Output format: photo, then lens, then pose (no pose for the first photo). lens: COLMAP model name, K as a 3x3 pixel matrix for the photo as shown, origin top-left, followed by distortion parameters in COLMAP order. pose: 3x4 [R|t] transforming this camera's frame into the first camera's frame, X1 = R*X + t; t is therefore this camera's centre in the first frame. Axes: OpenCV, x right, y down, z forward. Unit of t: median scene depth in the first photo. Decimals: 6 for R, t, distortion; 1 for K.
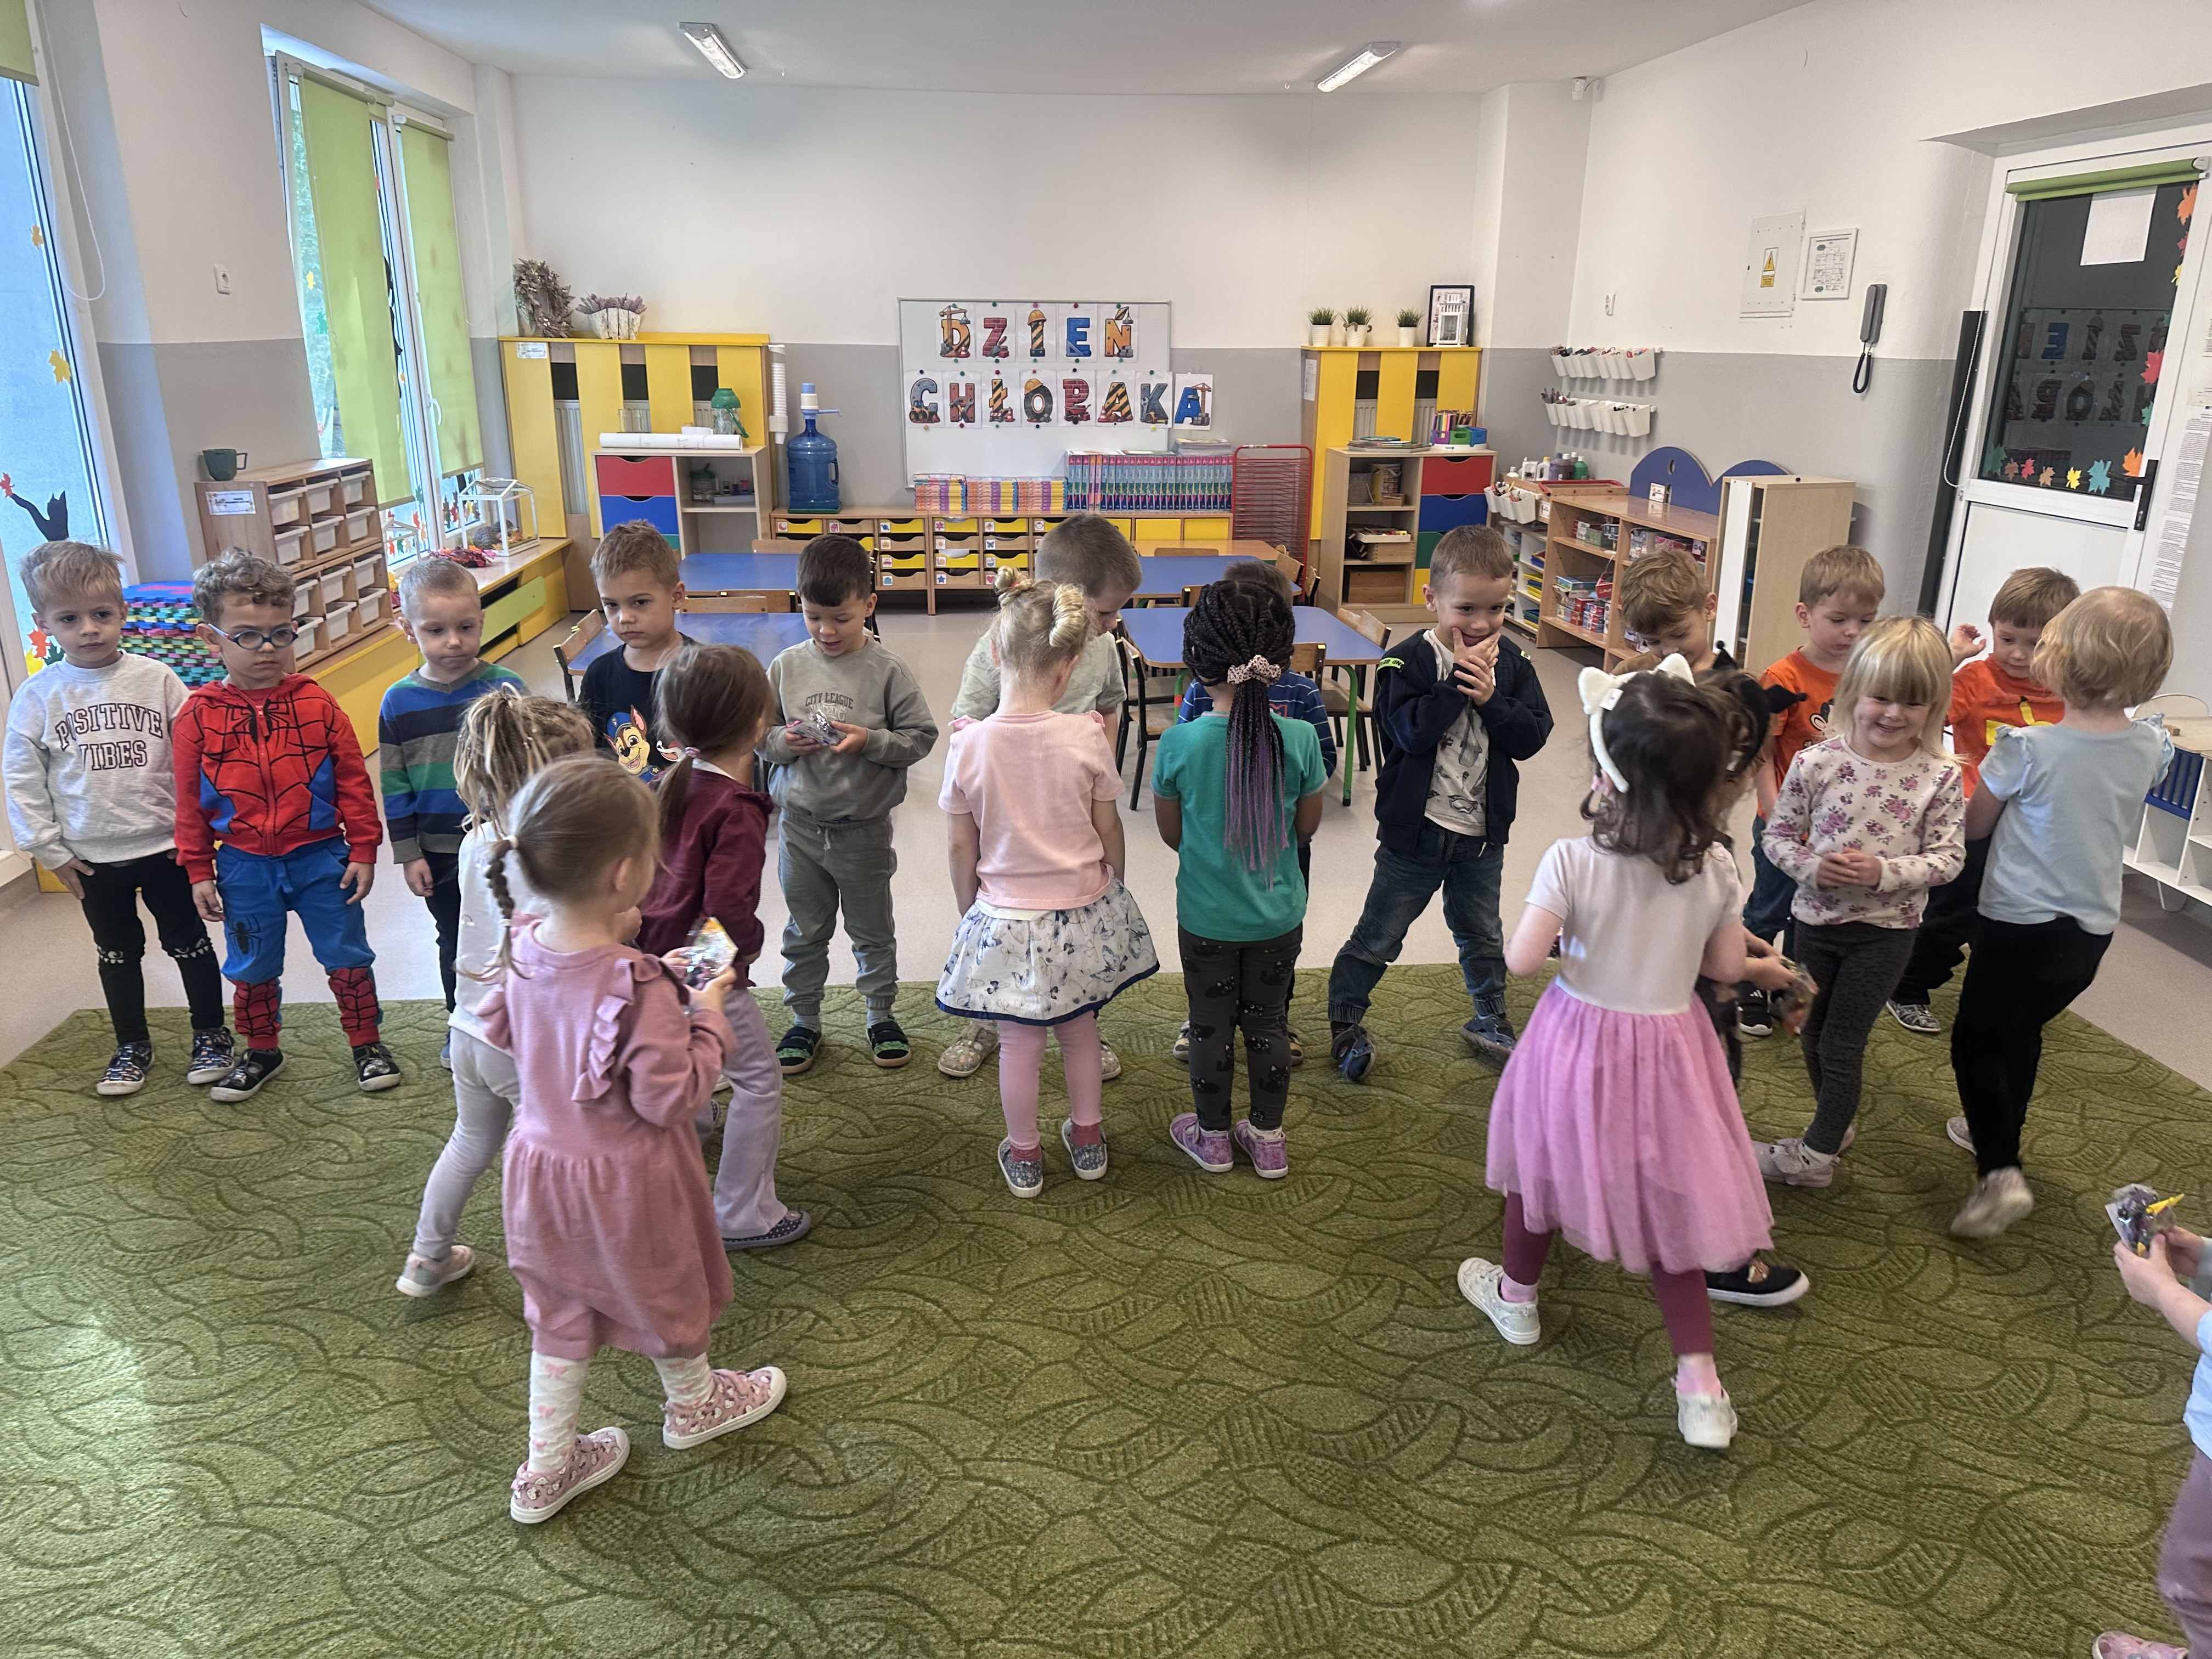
lens RADIAL K [[1581.4, 0, 1106.2], [0, 1581.4, 829.0], [0, 0, 1]] dist [0.183212, -0.198783]
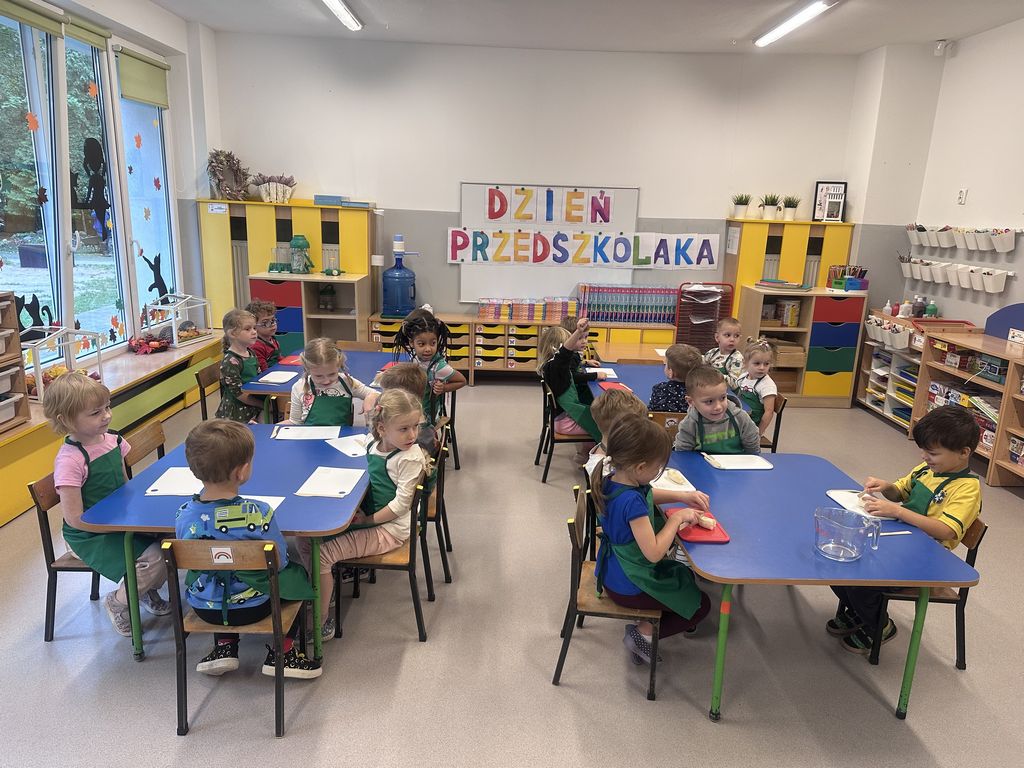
lens RADIAL K [[732.1, 0, 512.1], [0, 732.1, 383.8], [0, 0, 1]] dist [0.183212, -0.198783]
pose [[0.996494, 0.047395, -0.068946, -0.024260], [-0.051403, 0.997017, -0.057580, -0.101945], [0.066011, 0.060922, 0.995957, 0.320713]]
